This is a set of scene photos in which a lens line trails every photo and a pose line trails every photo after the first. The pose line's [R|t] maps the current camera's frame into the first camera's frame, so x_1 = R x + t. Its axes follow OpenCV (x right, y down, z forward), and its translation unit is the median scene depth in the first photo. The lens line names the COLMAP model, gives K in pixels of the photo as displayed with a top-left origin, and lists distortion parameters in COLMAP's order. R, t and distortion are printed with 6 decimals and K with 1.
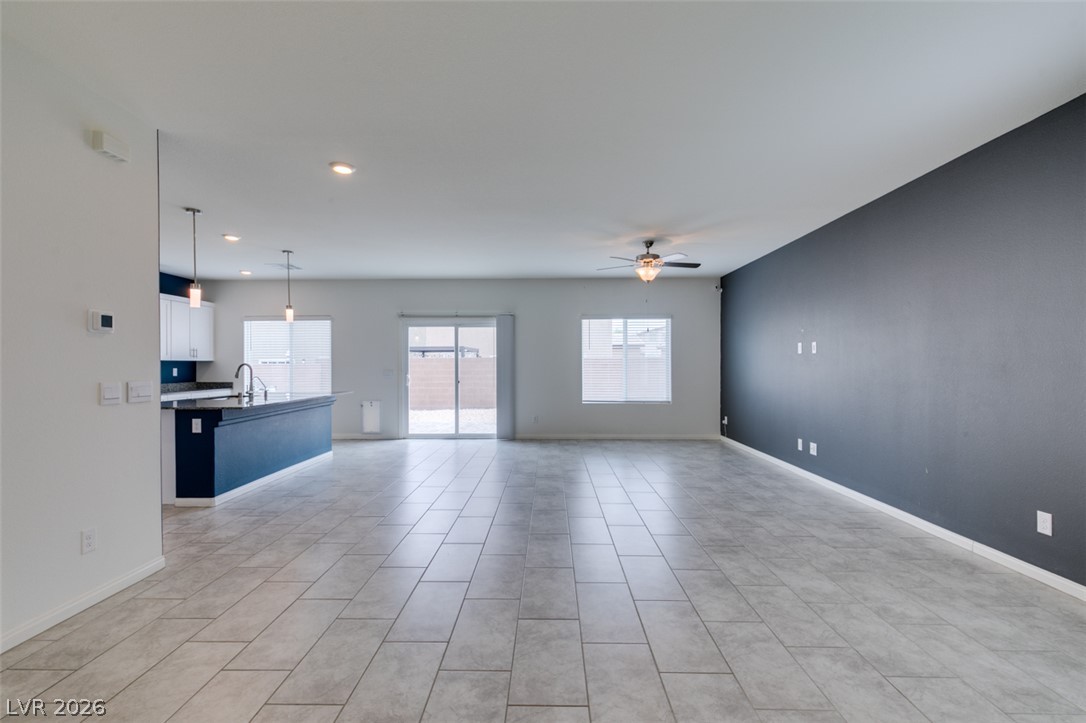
lens RADIAL K [[487.8, 0, 540.6], [0, 487.8, 366.7], [0, 0, 1]] dist [0.005920, -0.002134]
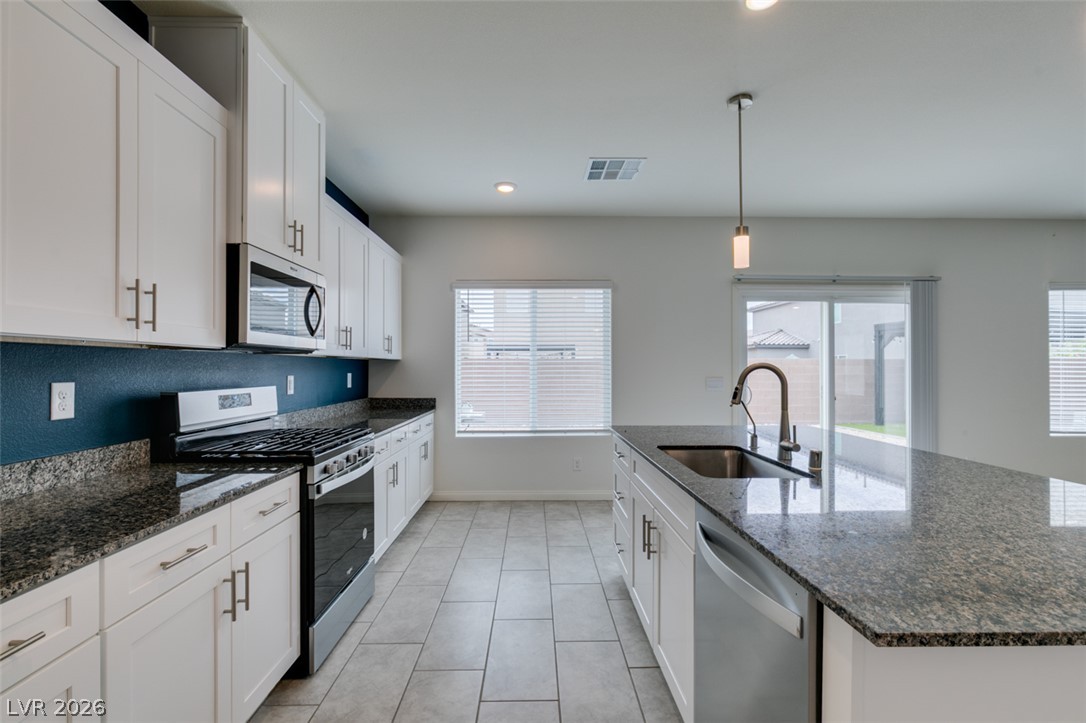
lens RADIAL K [[487.8, 0, 536.8], [0, 487.8, 361.4], [0, 0, 1]] dist [0.005920, -0.002134]
pose [[0.999285, 0.004841, 0.037489, -0.663691], [-0.004255, 0.999868, -0.015692, -0.002095], [-0.037560, 0.015521, 0.999174, 0.546098]]
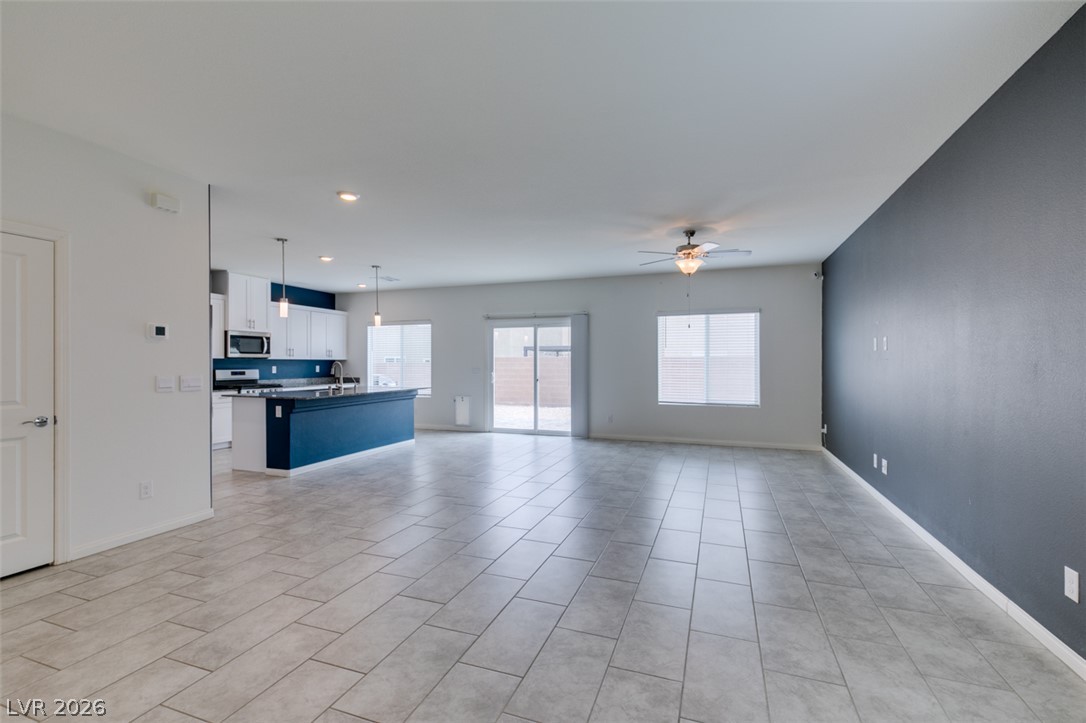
lens RADIAL K [[487.8, 0, 538.8], [0, 487.8, 364.2], [0, 0, 1]] dist [0.005920, -0.002134]
pose [[0.943332, 0.002473, -0.331841, 0.222727], [-0.003497, 0.999991, -0.002489, -0.000129], [0.331832, 0.003509, 0.943332, 0.024413]]
